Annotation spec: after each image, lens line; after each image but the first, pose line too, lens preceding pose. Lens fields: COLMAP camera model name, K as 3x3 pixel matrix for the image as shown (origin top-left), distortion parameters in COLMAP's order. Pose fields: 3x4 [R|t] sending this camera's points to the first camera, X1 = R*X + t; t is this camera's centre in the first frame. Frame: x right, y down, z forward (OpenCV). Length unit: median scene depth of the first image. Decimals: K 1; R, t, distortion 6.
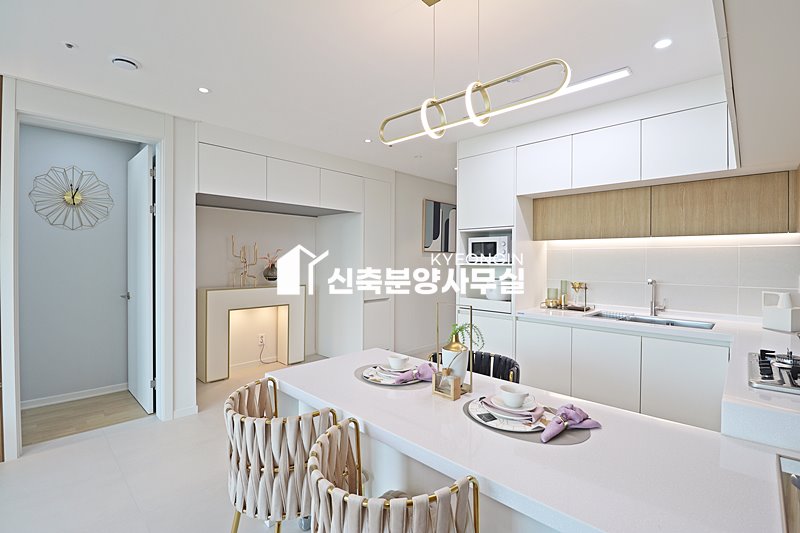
lens RADIAL K [[369.9, 0, 405.6], [0, 369.9, 260.8], [0, 0, 1]] dist [-0.000213, -0.010737]
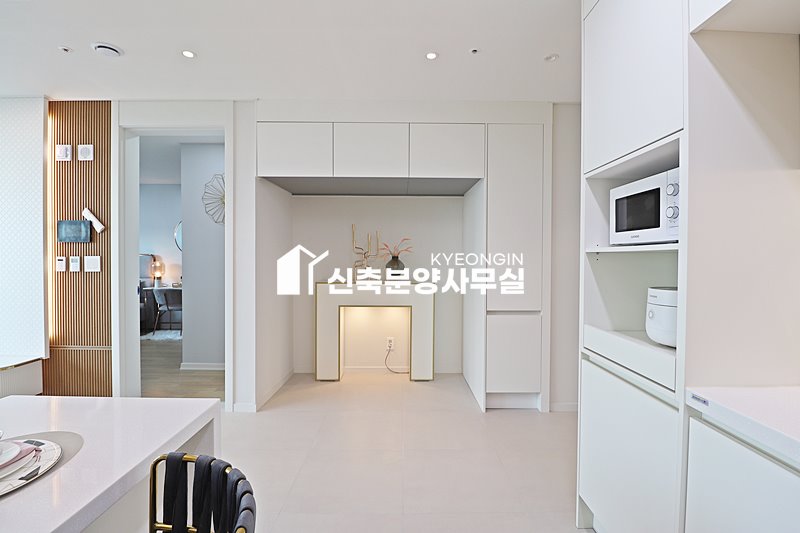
lens RADIAL K [[369.9, 0, 405.6], [0, 369.9, 260.8], [0, 0, 1]] dist [-0.000213, -0.010737]
pose [[0.695399, 0.004579, -0.718609, 0.315612], [-0.003995, 0.999989, 0.002507, 0.021087], [0.718612, 0.001127, 0.695410, 0.528239]]
